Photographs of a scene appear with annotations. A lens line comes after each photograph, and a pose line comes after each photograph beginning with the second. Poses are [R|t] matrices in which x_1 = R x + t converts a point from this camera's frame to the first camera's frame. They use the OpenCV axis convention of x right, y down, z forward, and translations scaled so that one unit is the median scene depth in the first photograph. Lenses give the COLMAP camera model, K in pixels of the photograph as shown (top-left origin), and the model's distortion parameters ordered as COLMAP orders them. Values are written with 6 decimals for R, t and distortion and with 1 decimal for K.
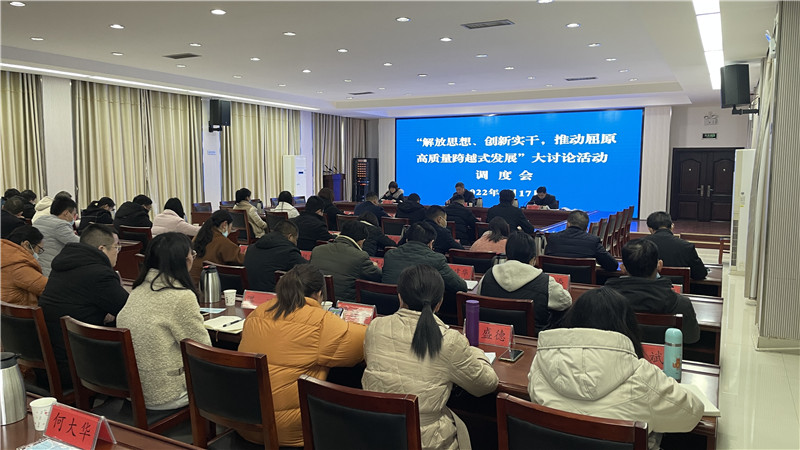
lens RADIAL K [[604.9, 0, 401.9], [0, 604.9, 225.1], [0, 0, 1]] dist [0.056735, -0.025588]
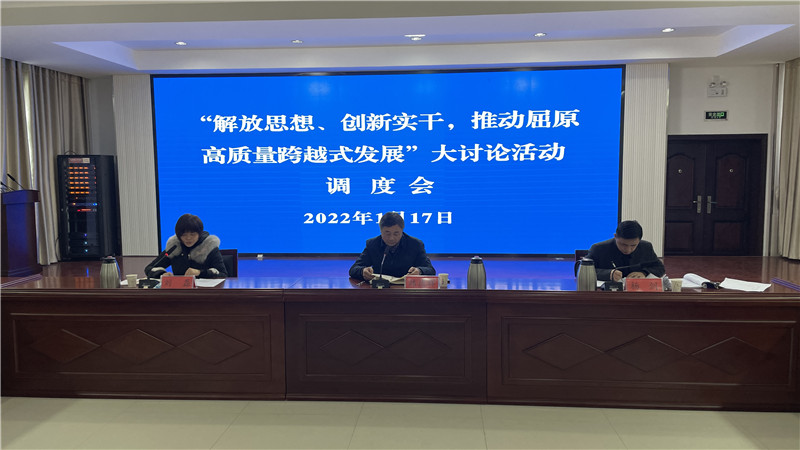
lens RADIAL K [[604.9, 0, 399.6], [0, 604.9, 221.9], [0, 0, 1]] dist [0.056735, -0.025588]
pose [[0.912467, -0.048248, 0.406296, -0.037777], [0.052347, 0.998628, 0.001026, -0.050330], [-0.405788, 0.020332, 0.913741, 0.506182]]
